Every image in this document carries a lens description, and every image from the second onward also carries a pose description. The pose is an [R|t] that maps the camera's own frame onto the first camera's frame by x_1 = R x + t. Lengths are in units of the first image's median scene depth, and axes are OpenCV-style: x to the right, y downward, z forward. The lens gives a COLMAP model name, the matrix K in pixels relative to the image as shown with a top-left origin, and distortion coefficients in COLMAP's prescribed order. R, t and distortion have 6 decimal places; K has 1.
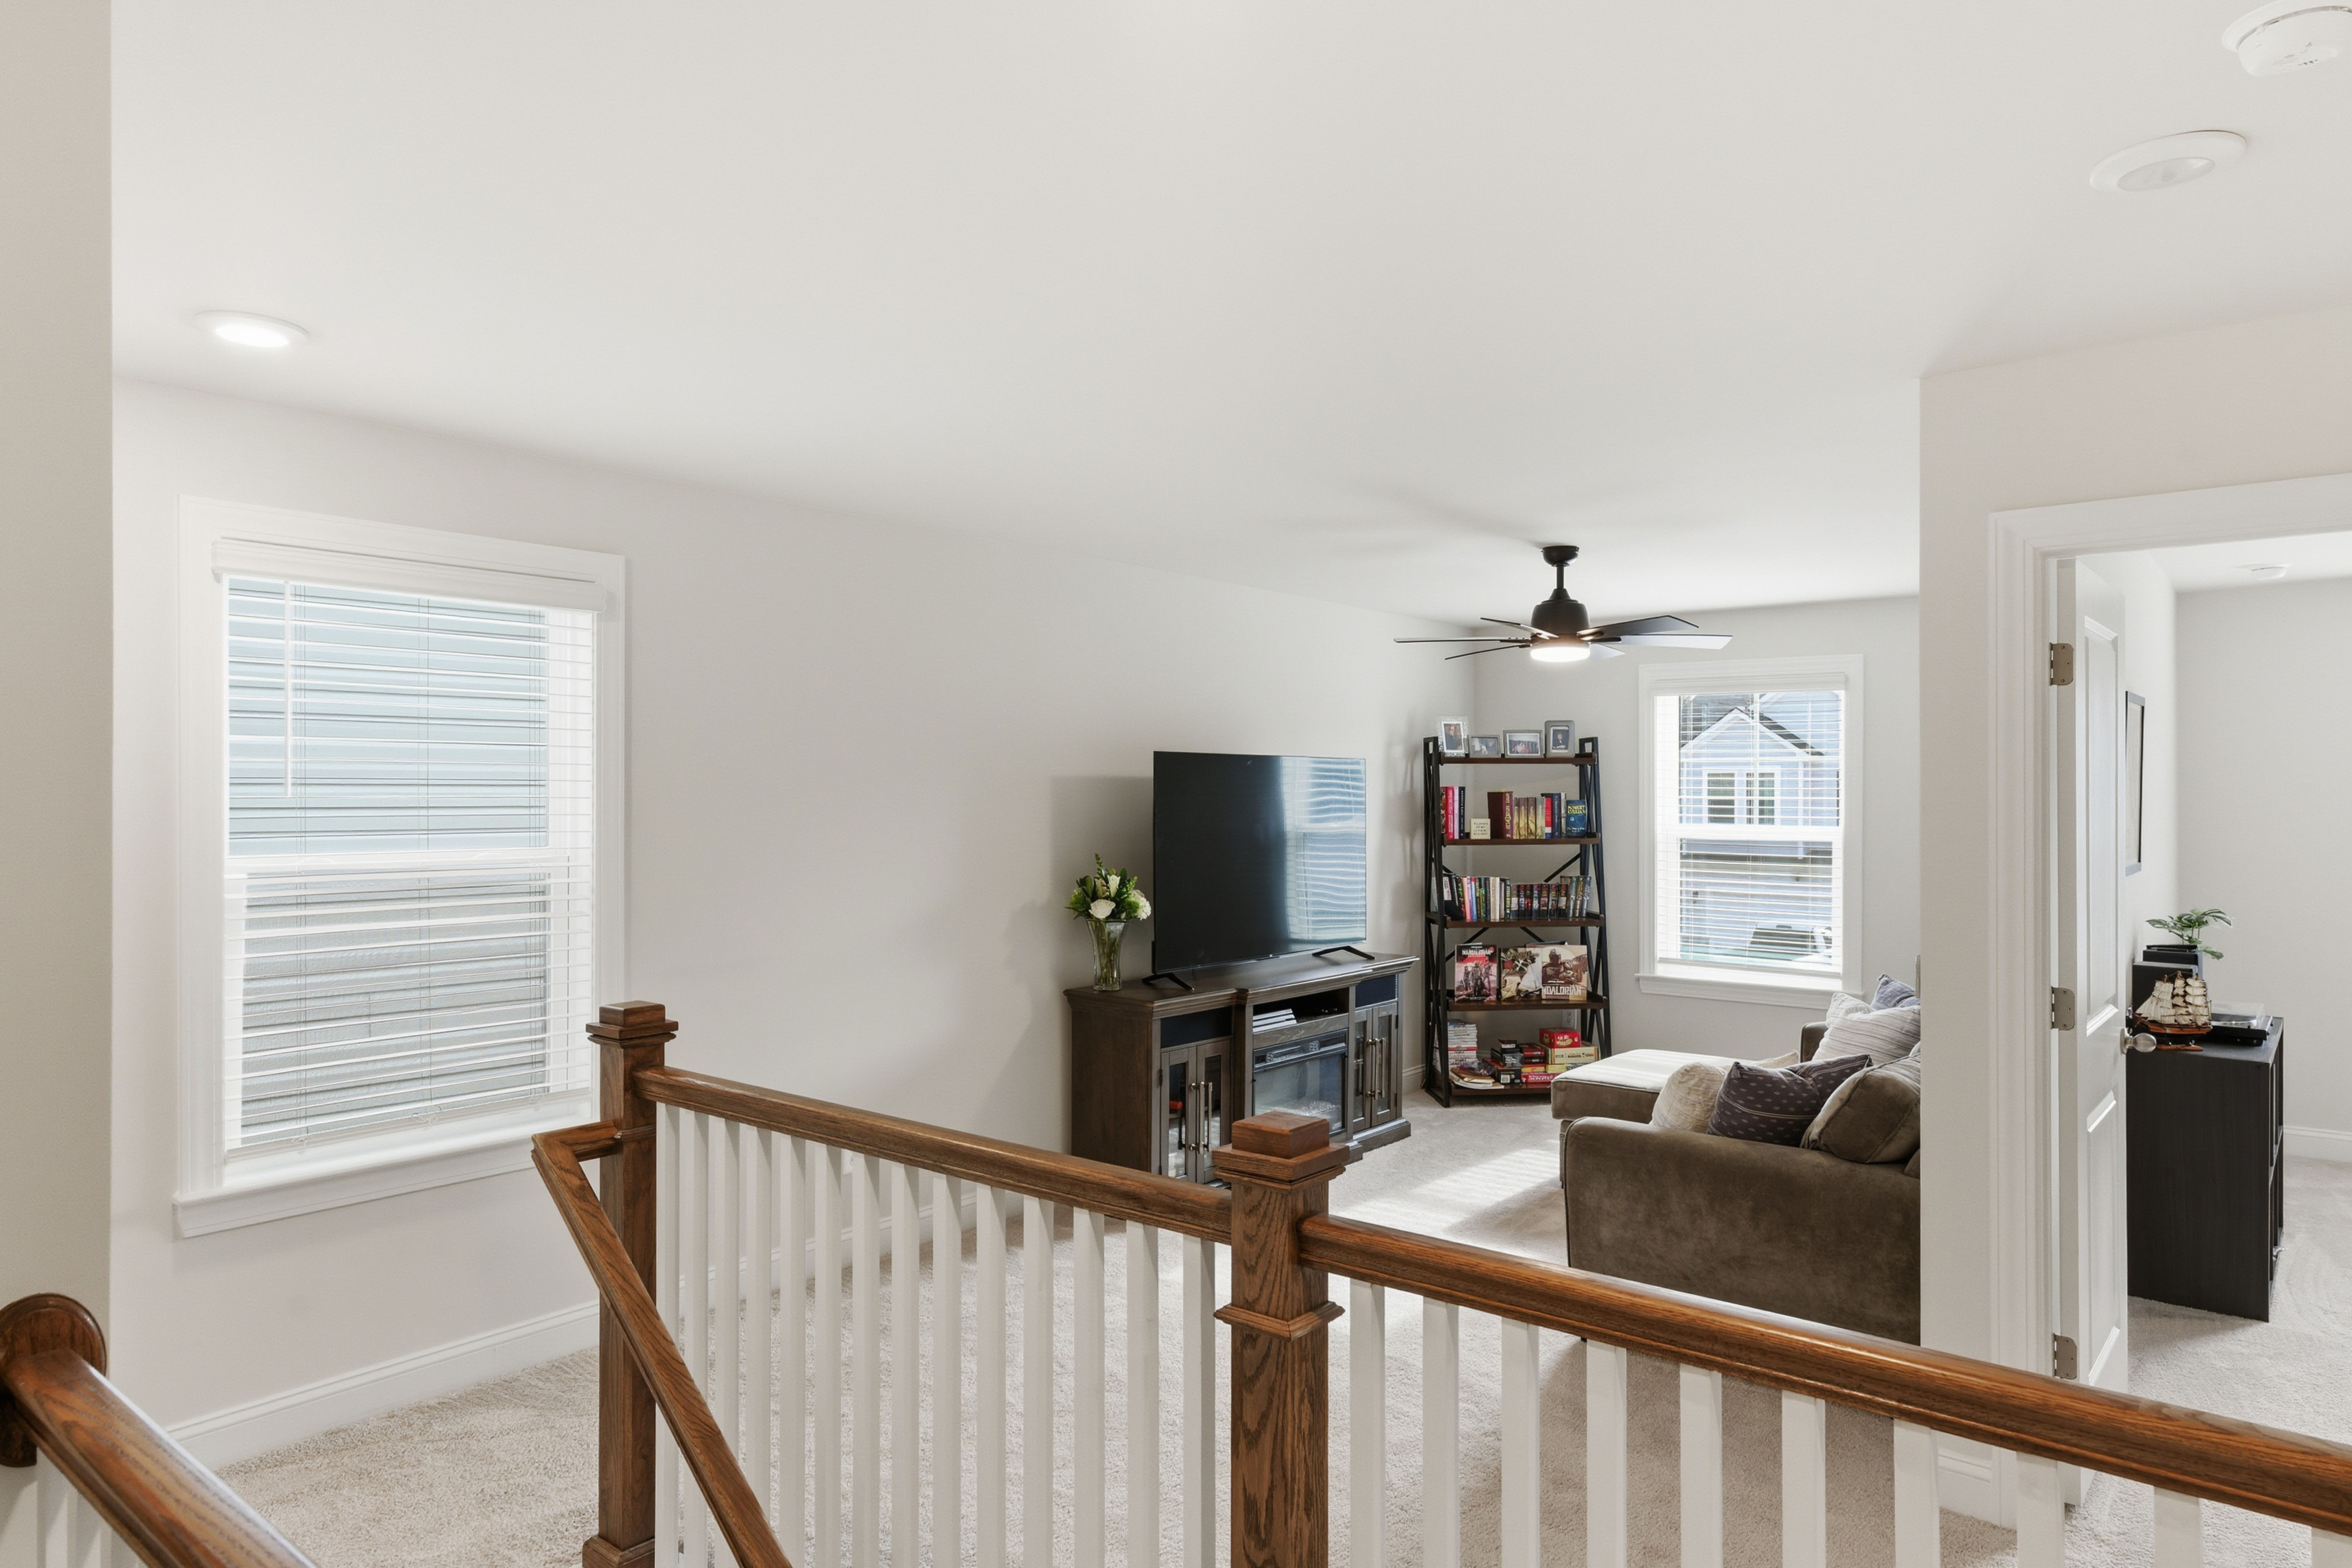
lens RADIAL K [[1397.7, 0, 1176.0], [0, 1397.7, 784.0], [0, 0, 1]] dist [0.001551, 0.000505]
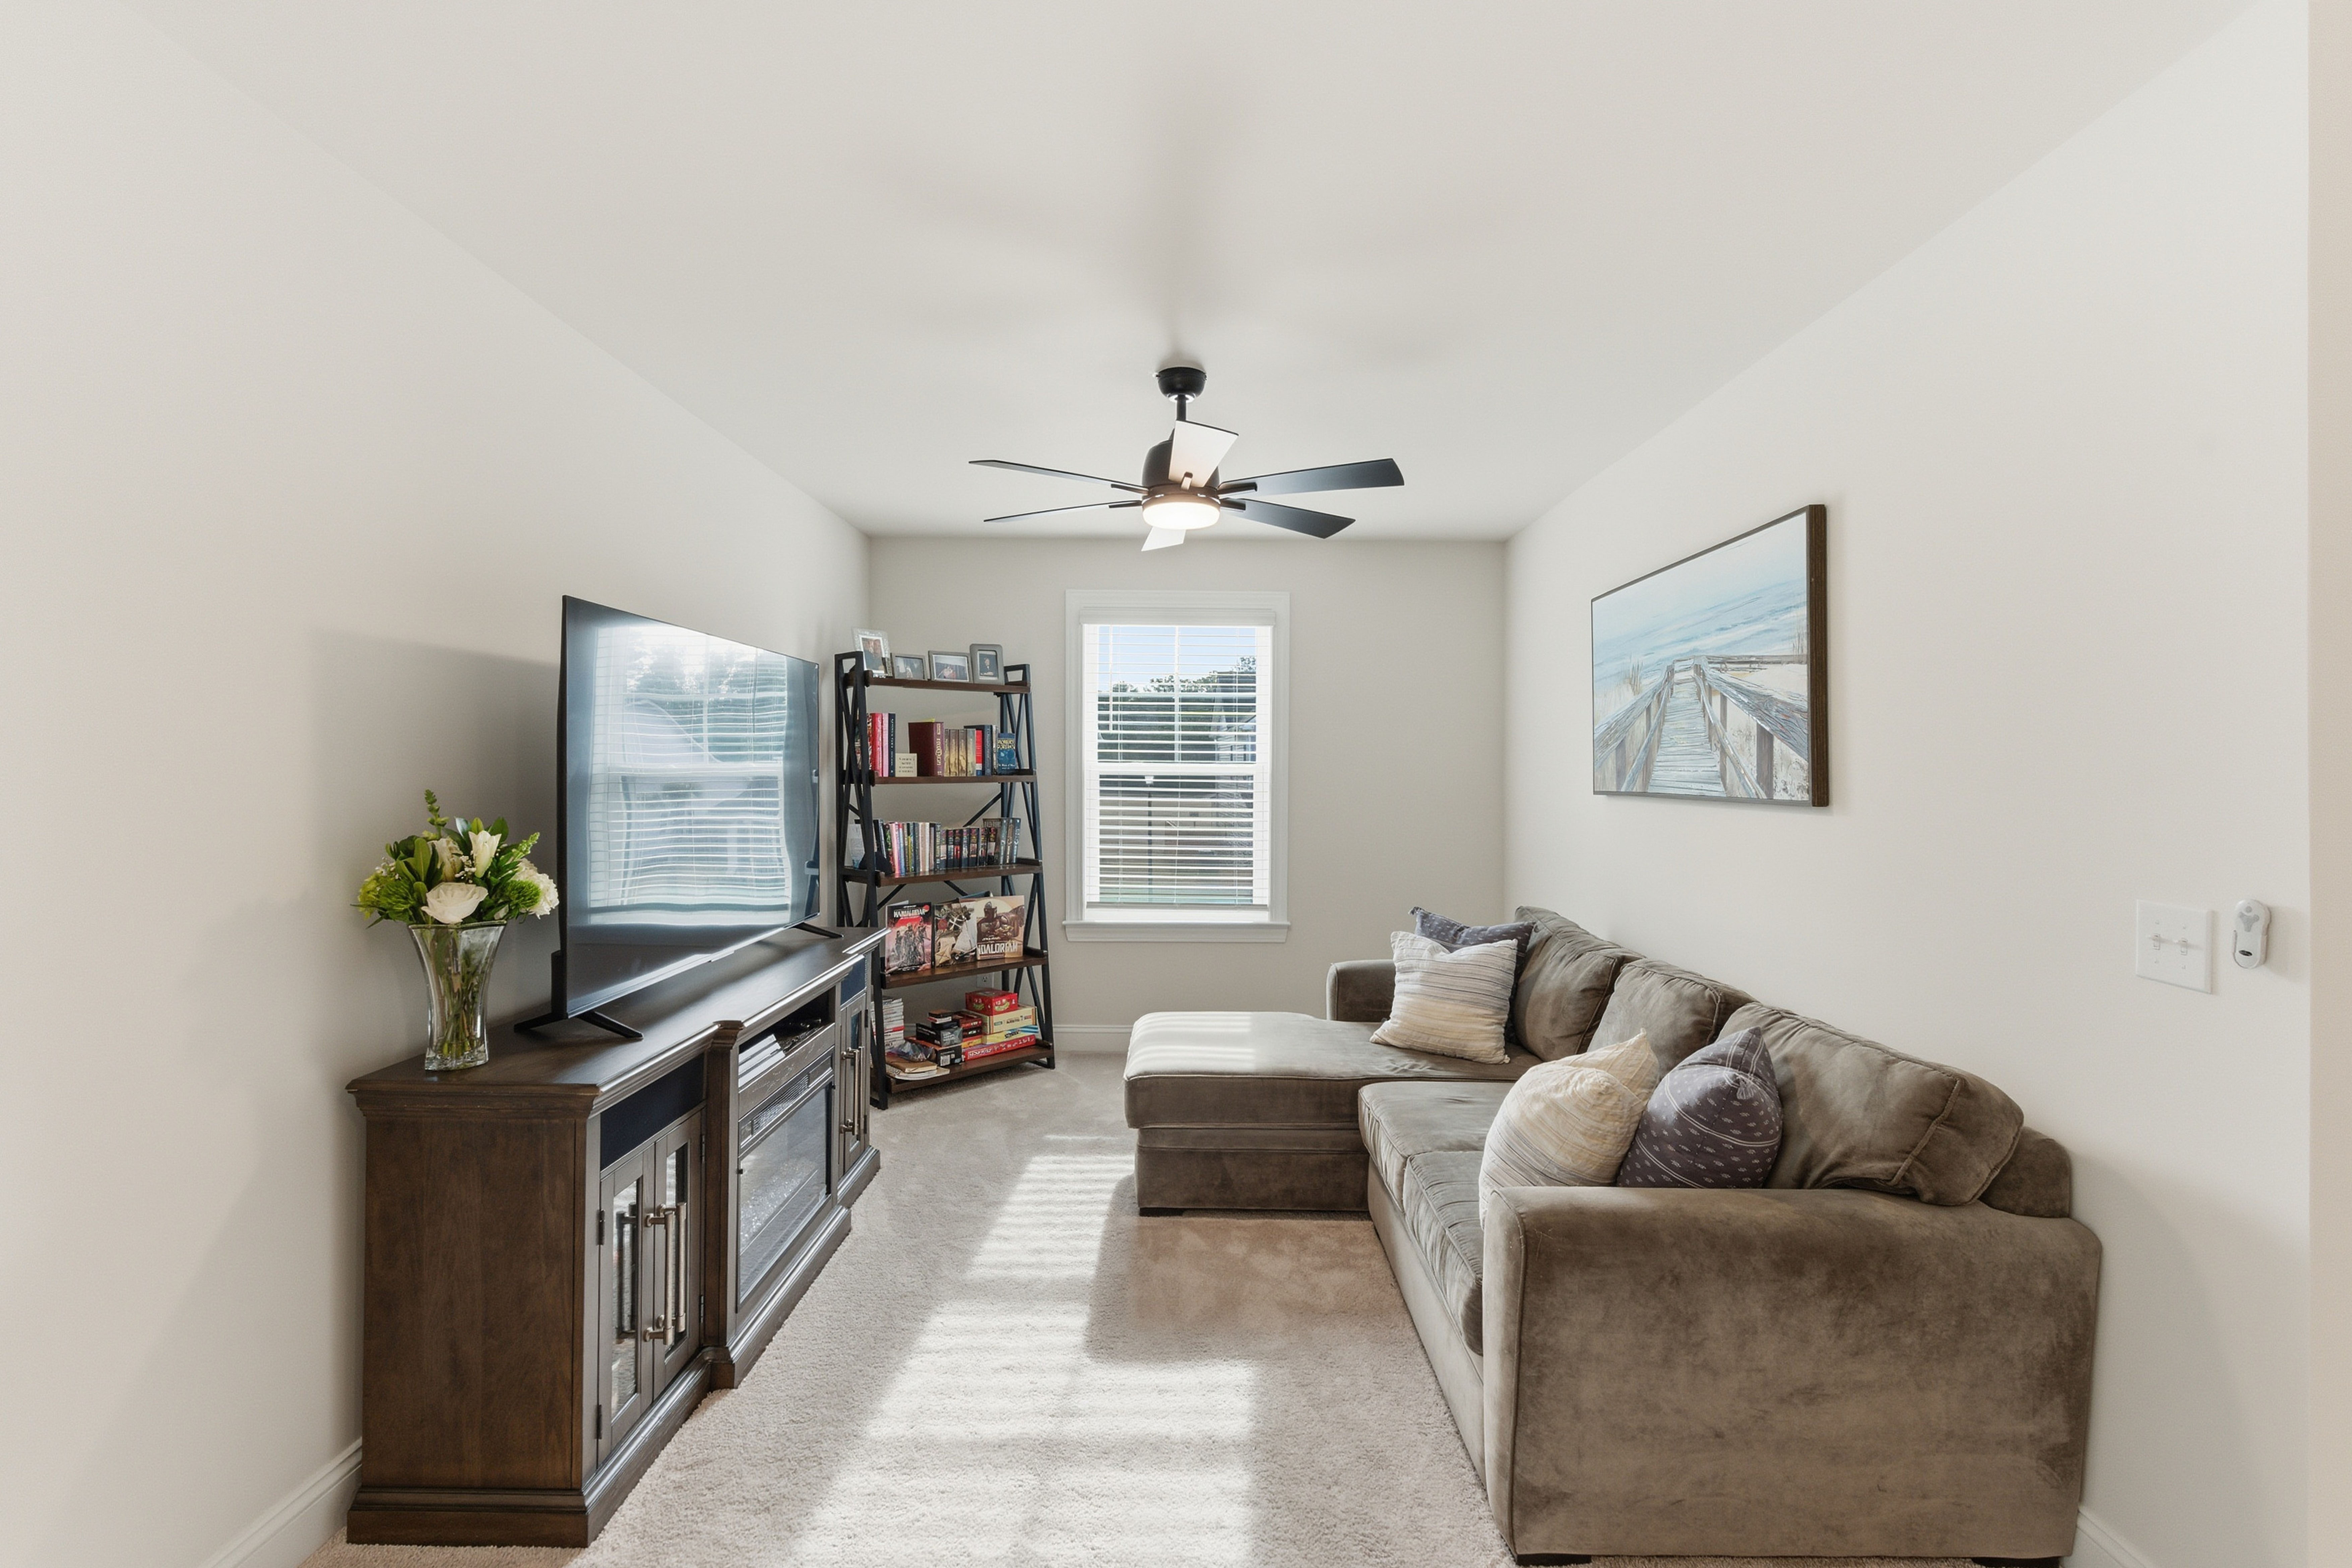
lens RADIAL K [[1091.7, 0, 1170.8], [0, 1091.7, 764.7], [0, 0, 1]] dist [-0.002172, 0.000439]
pose [[0.782777, 0.002355, 0.622298, -0.066998], [-0.008356, 0.999942, 0.006727, 0.026546], [-0.622247, -0.010465, 0.782751, 0.394700]]
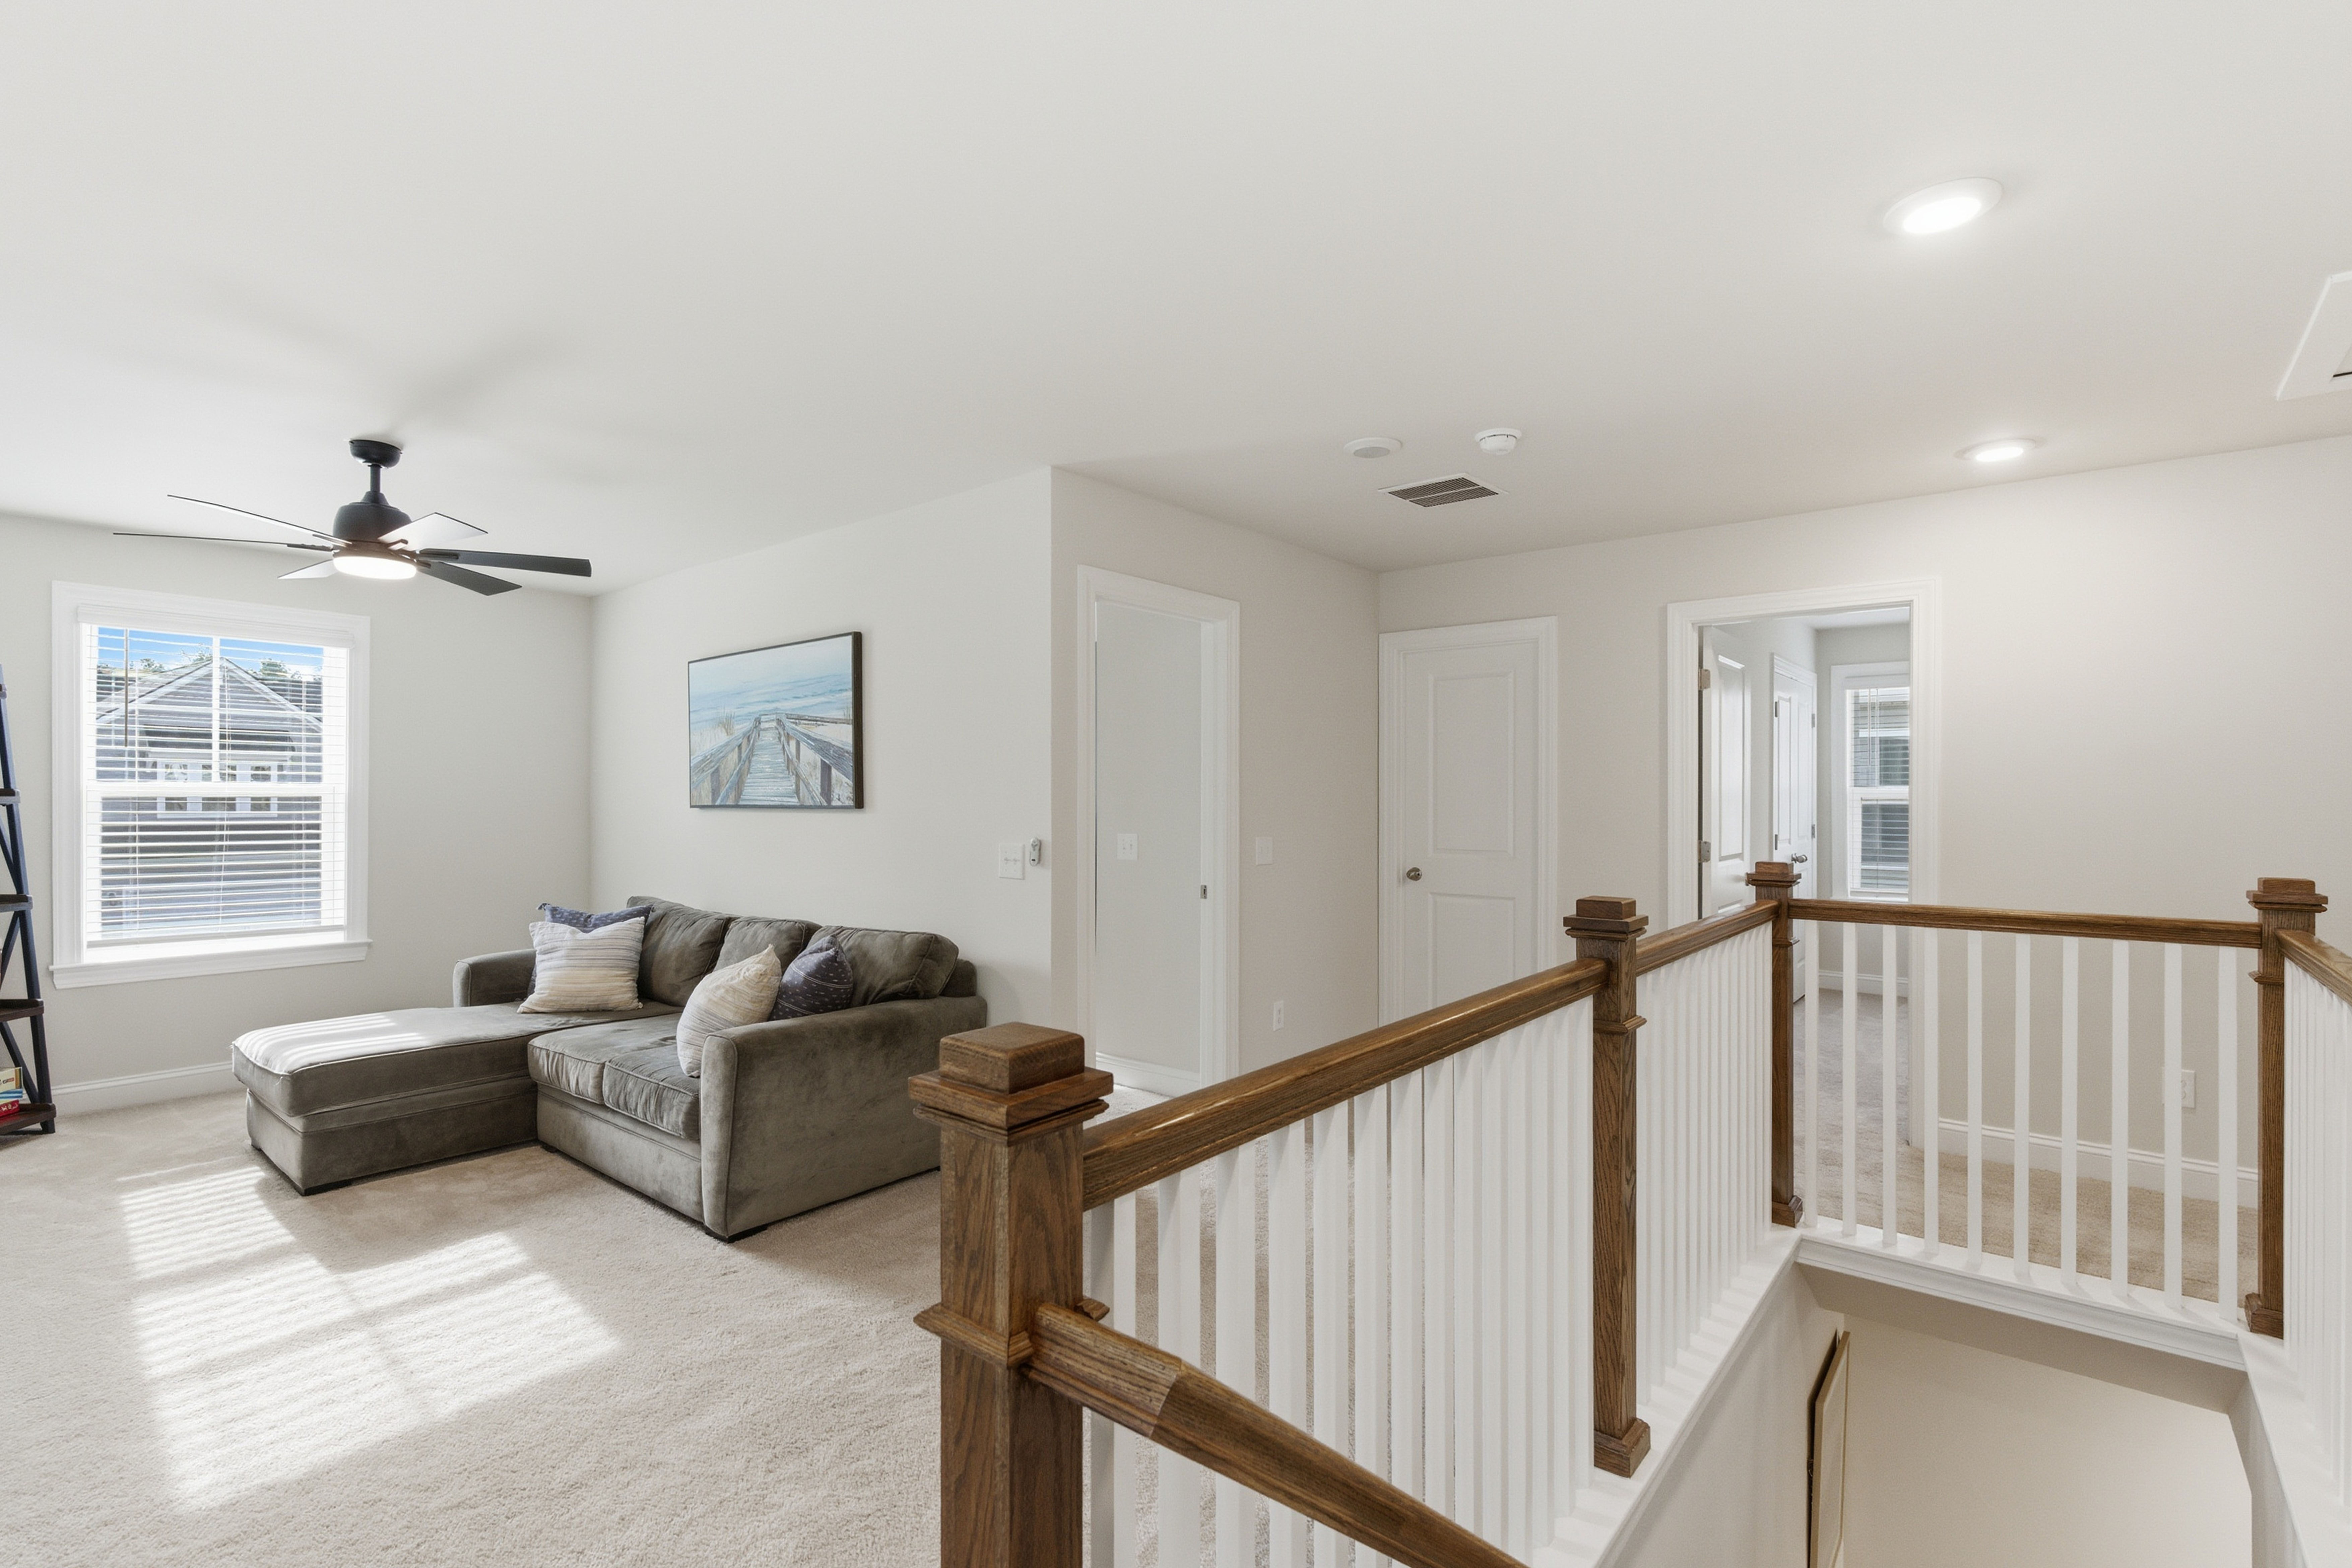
lens RADIAL K [[1059.1, 0, 1172.0], [0, 1059.1, 781.1], [0, 0, 1]] dist [0.001151, 0.000580]
pose [[0.011863, 0.011336, 0.999865, -0.274407], [-0.010511, 0.999882, -0.011212, 0.030263], [-0.999874, -0.010377, 0.011981, 0.358672]]
